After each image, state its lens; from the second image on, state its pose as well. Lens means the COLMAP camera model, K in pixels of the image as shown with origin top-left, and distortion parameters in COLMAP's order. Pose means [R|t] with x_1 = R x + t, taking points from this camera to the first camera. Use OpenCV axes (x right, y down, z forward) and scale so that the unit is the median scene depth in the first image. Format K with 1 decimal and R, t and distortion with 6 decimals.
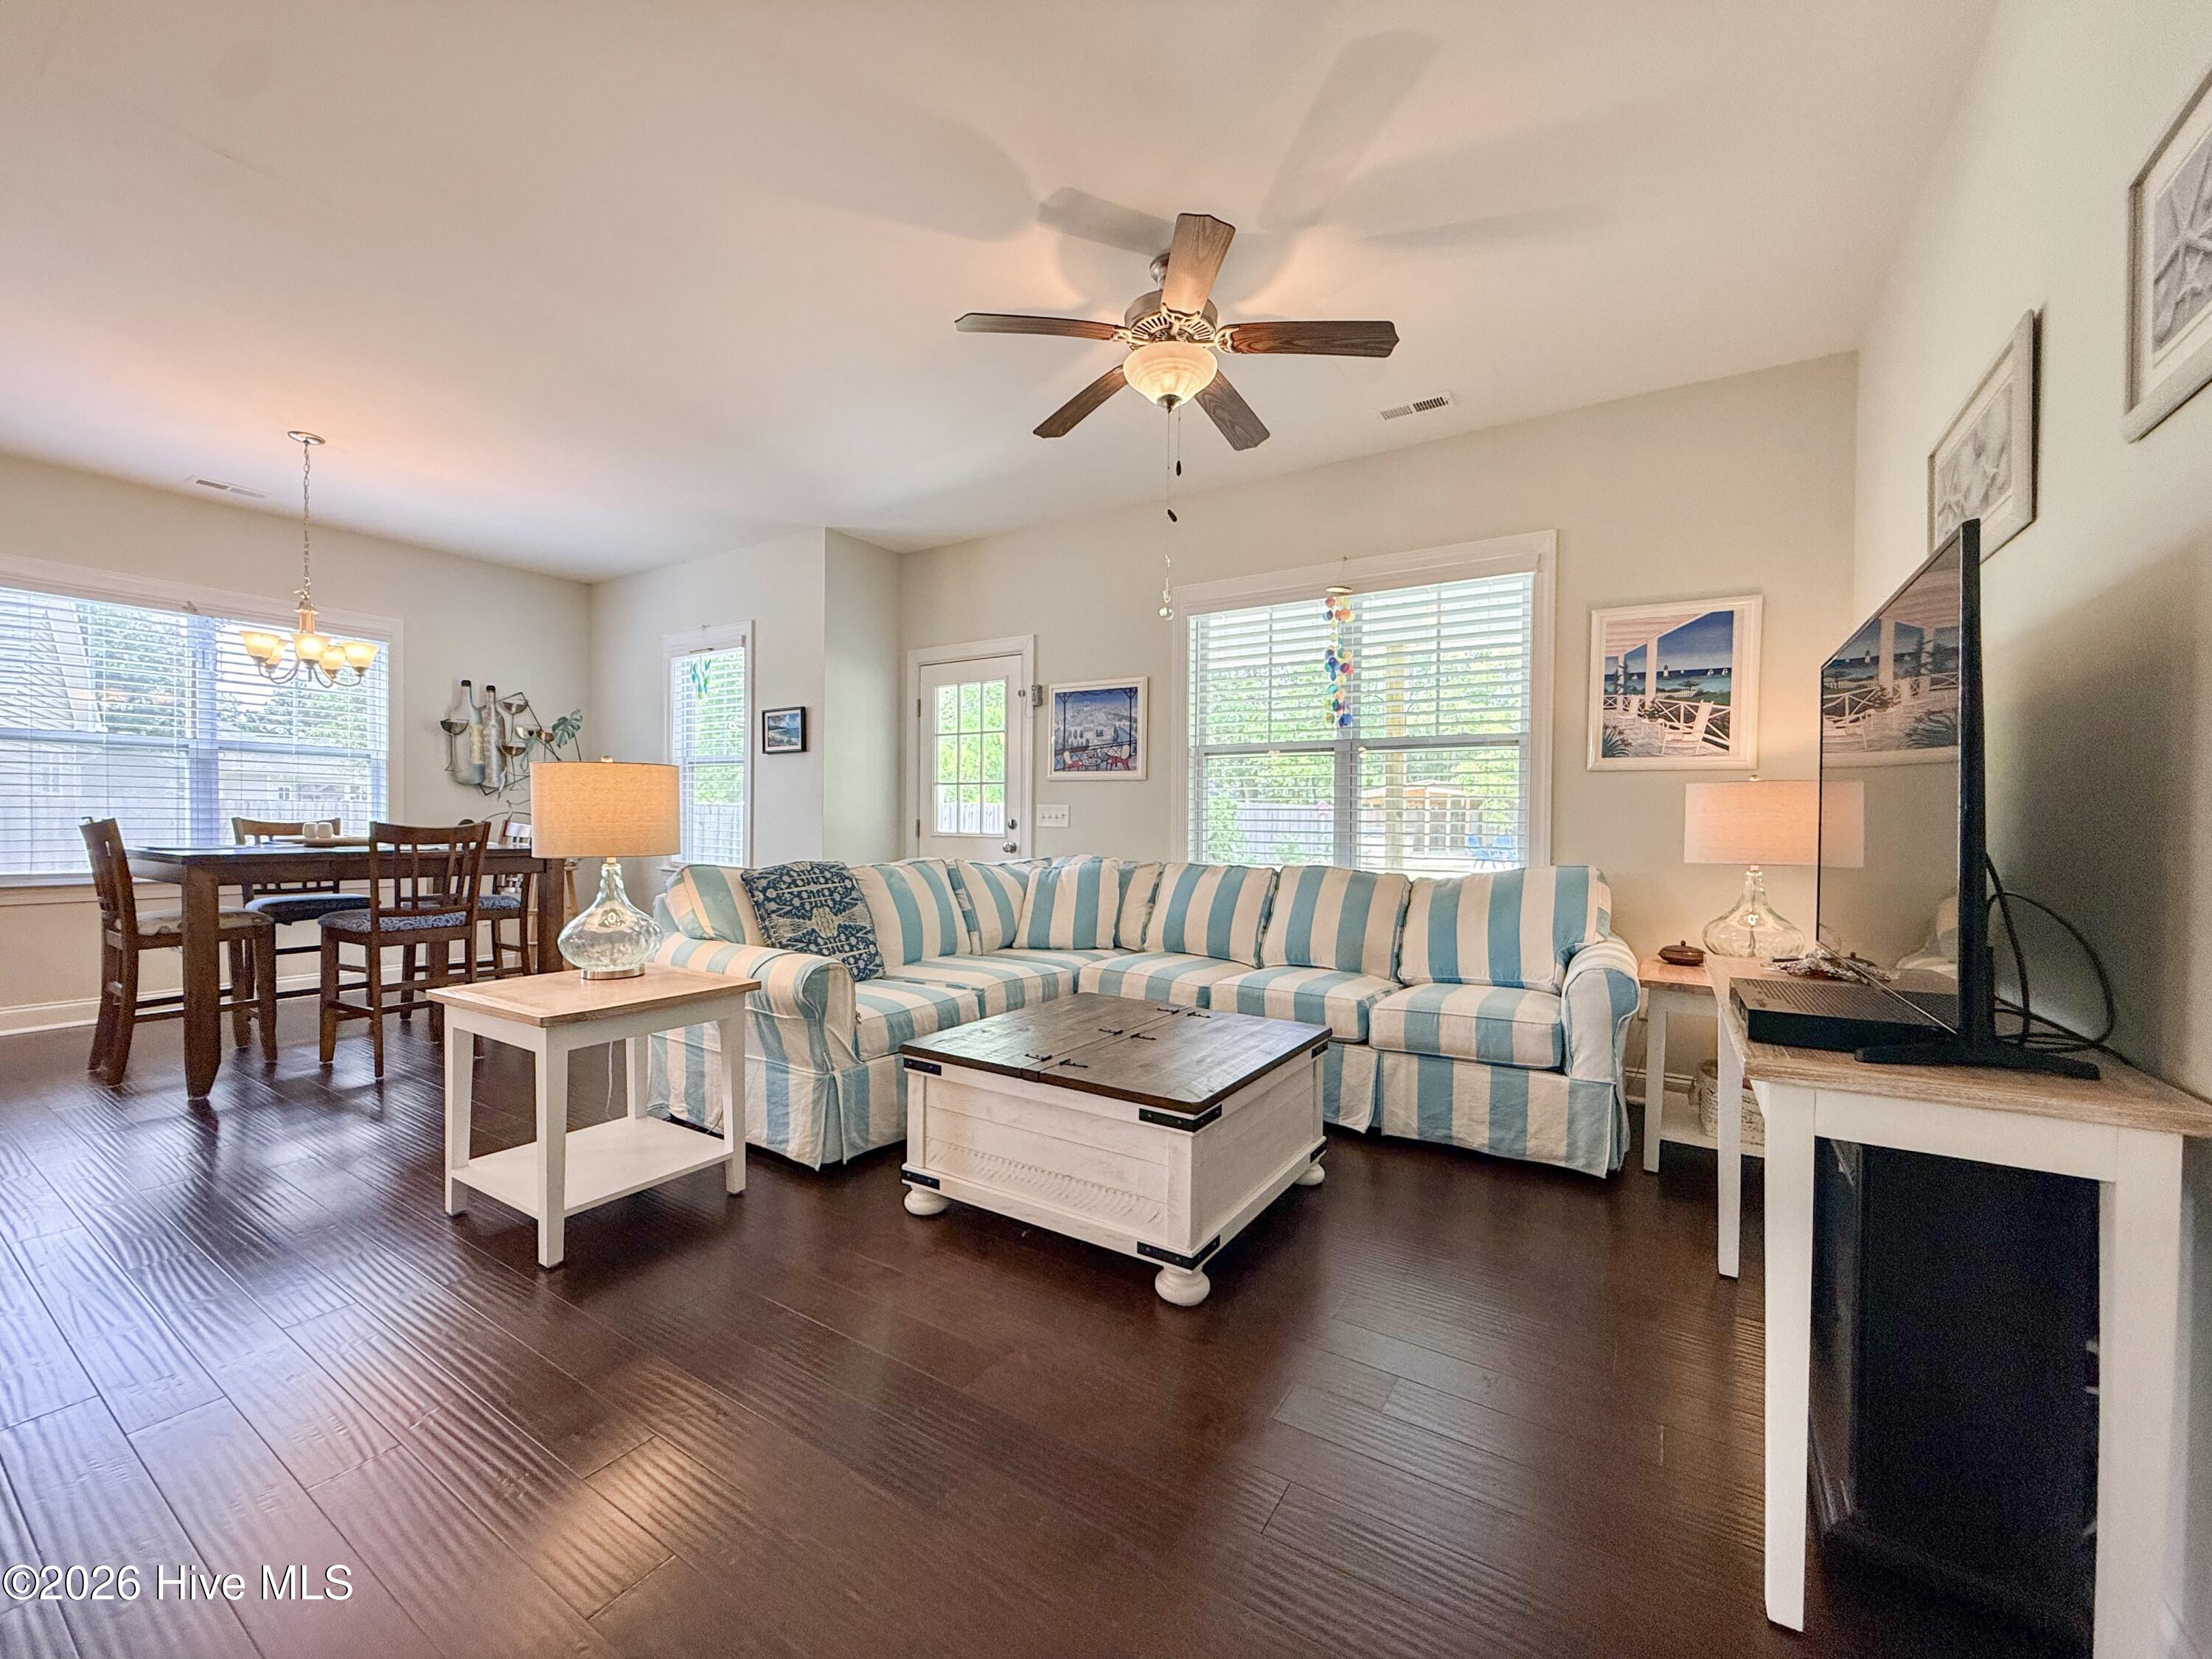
lens RADIAL K [[889.6, 0, 1097.8], [0, 889.6, 836.6], [0, 0, 1]] dist [-0.000974, -0.000305]
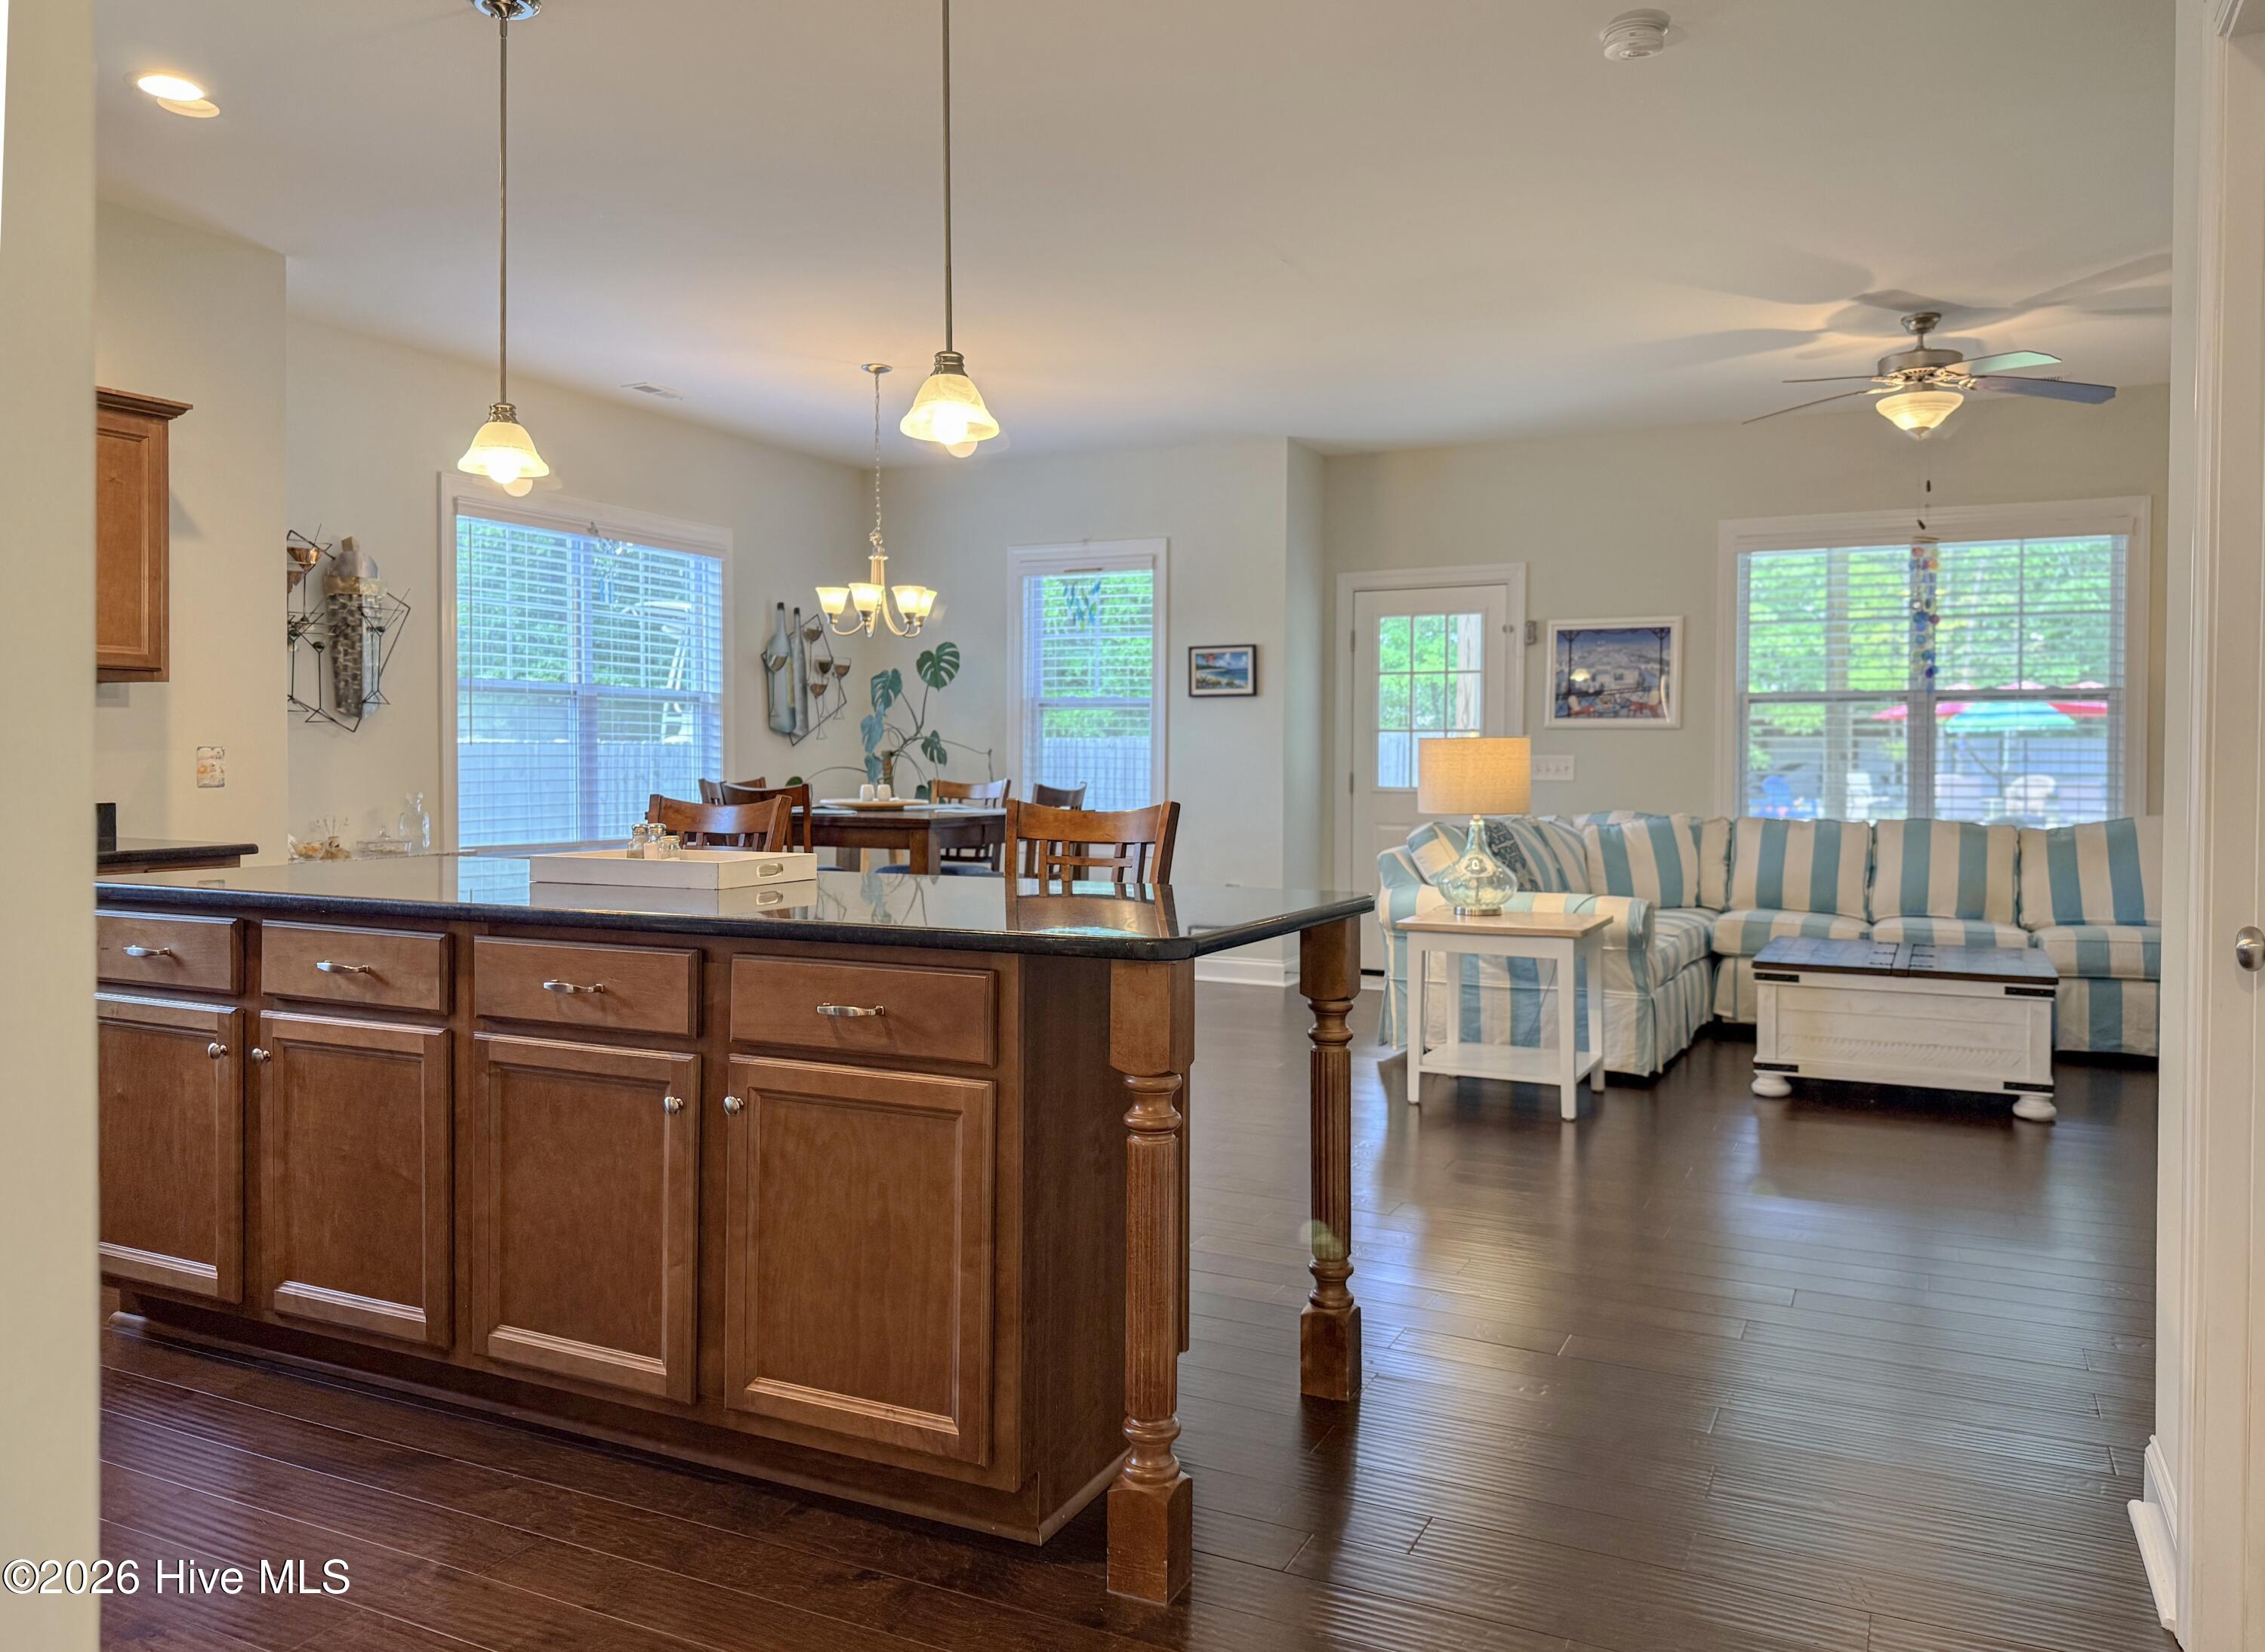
lens RADIAL K [[1640.6, 0, 1129.8], [0, 1640.6, 787.6], [0, 0, 1]] dist [0.161889, -0.309513]
pose [[0.992991, -0.009670, 0.117793, -0.925123], [0.009421, 0.999952, 0.002673, -0.016555], [-0.117813, -0.001545, 0.993035, -0.829430]]
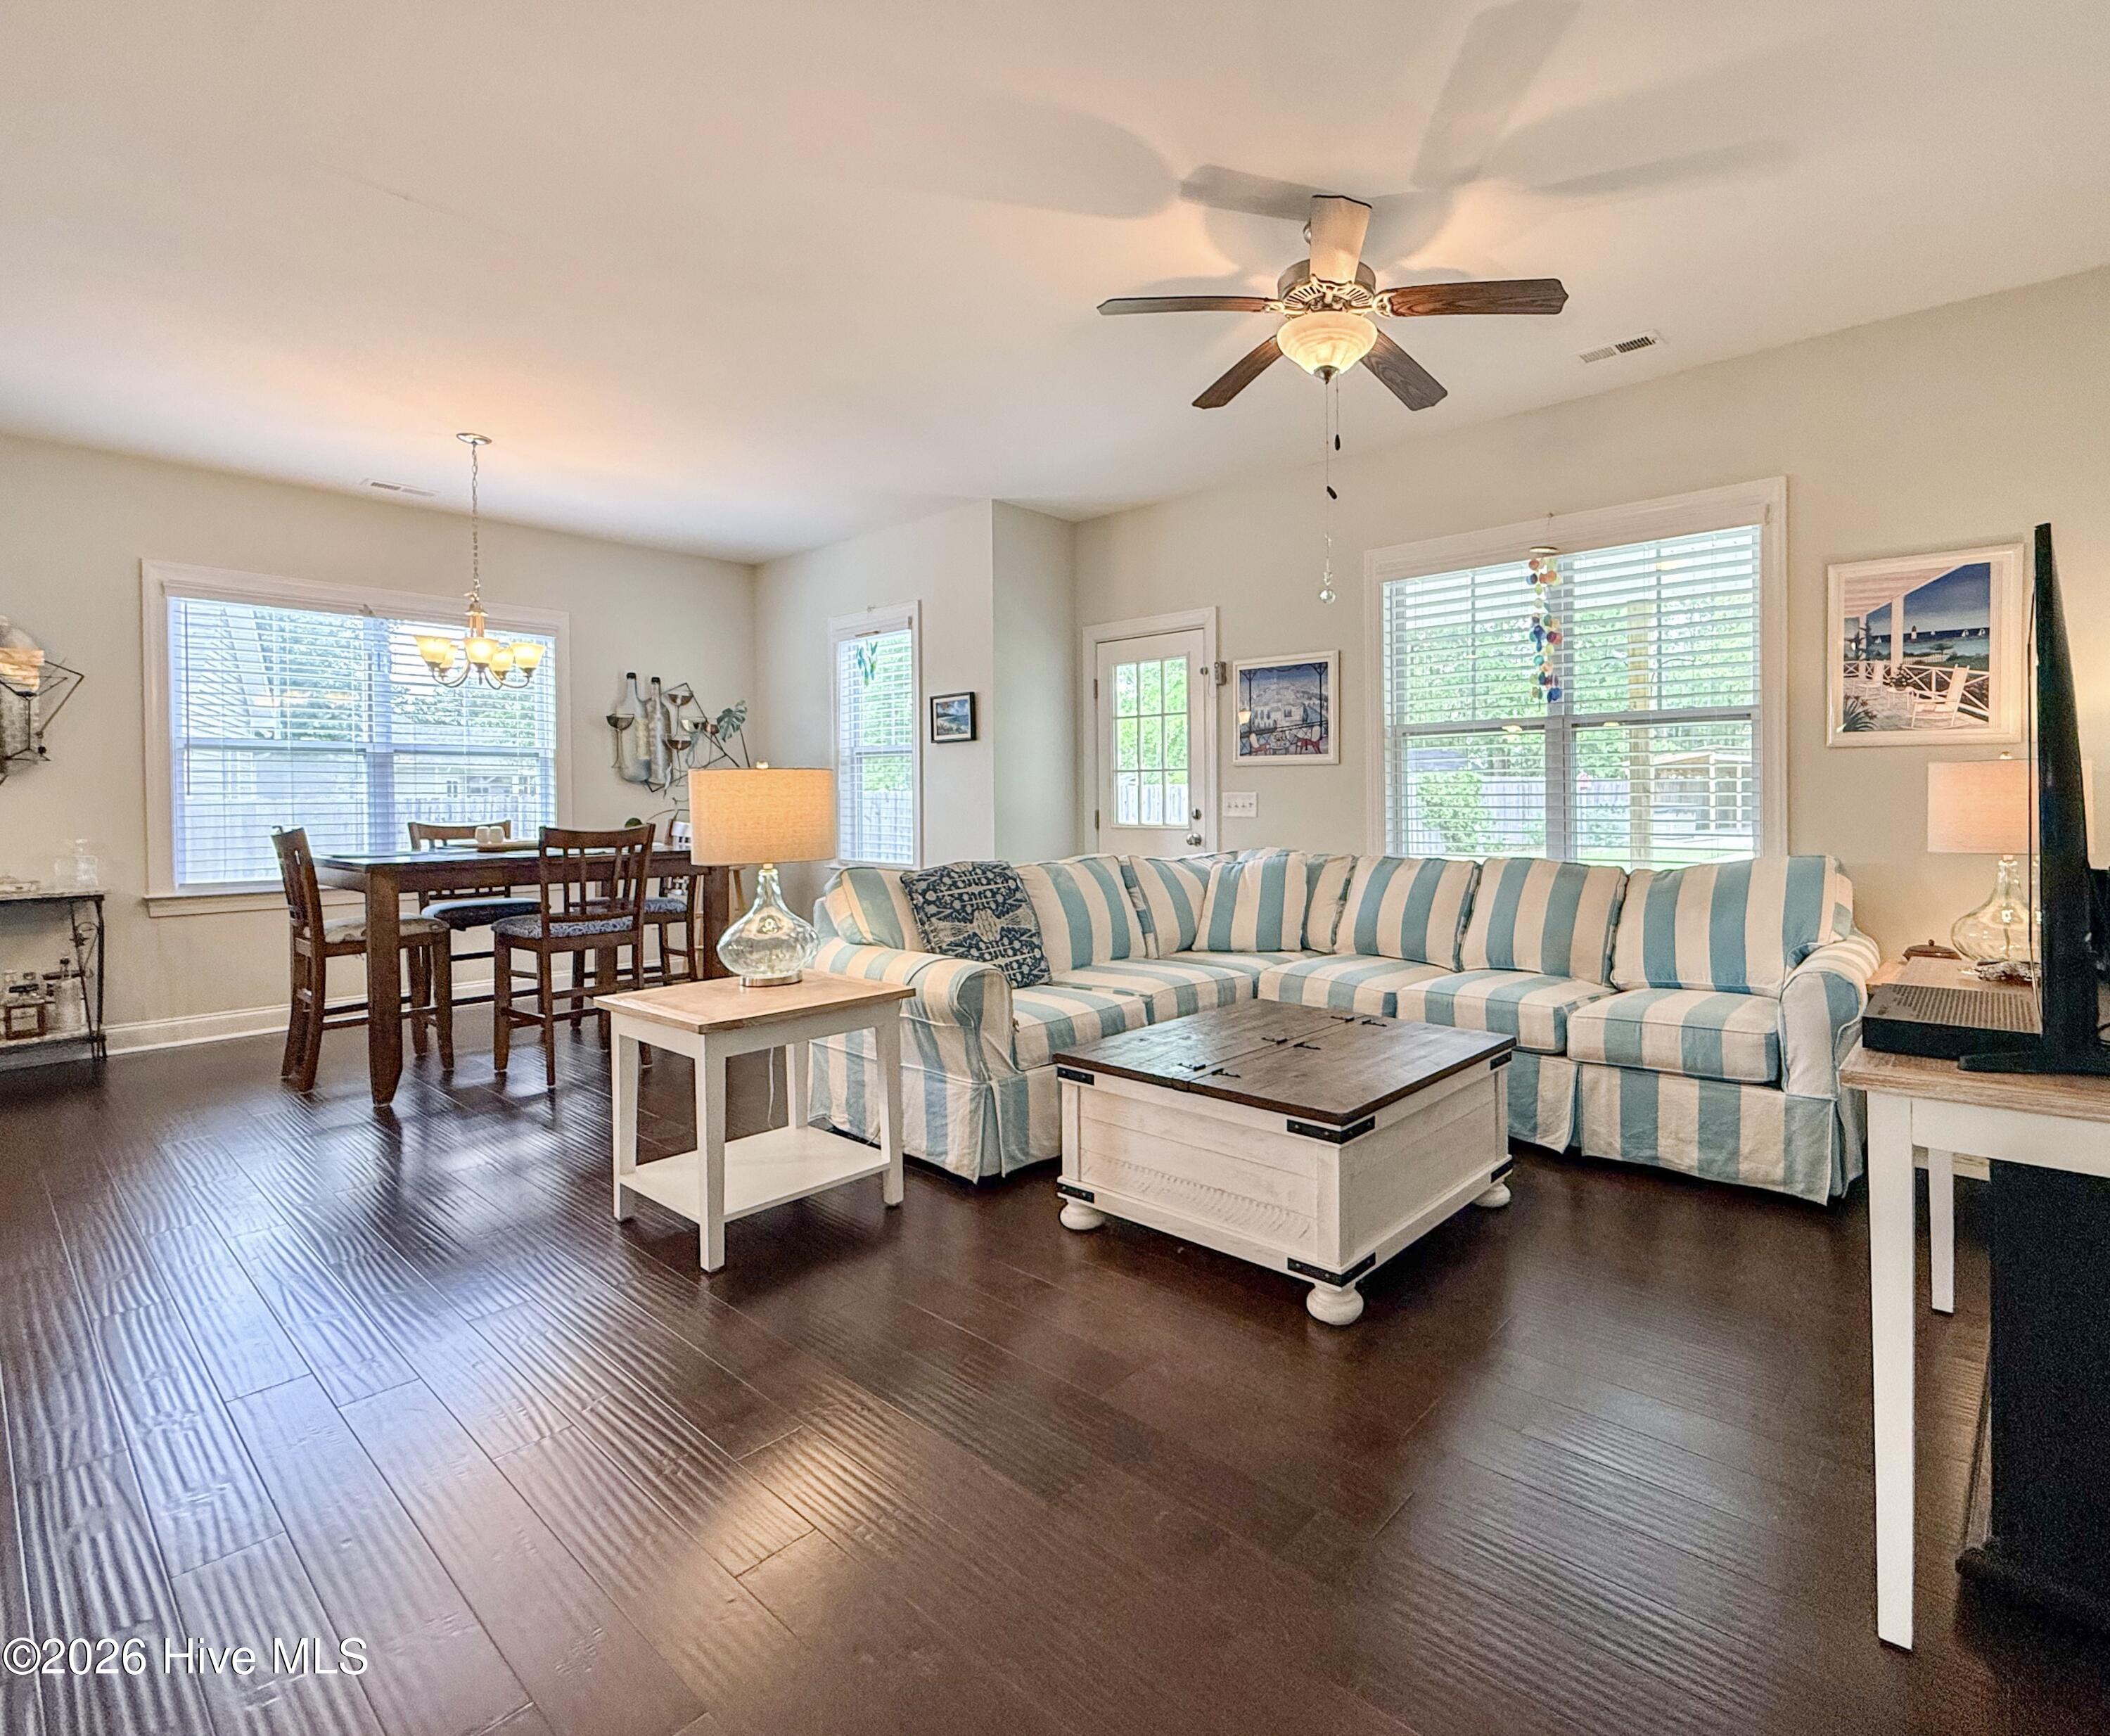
lens RADIAL K [[1027.5, 0, 1235.8], [0, 1027.5, 811.2], [0, 0, 1]] dist [-0.001505, 0.000506]
pose [[0.995862, -0.017245, -0.089228, 0.054748], [0.016677, 0.999836, -0.007110, -0.012833], [0.089336, 0.005593, 0.995986, -0.068017]]
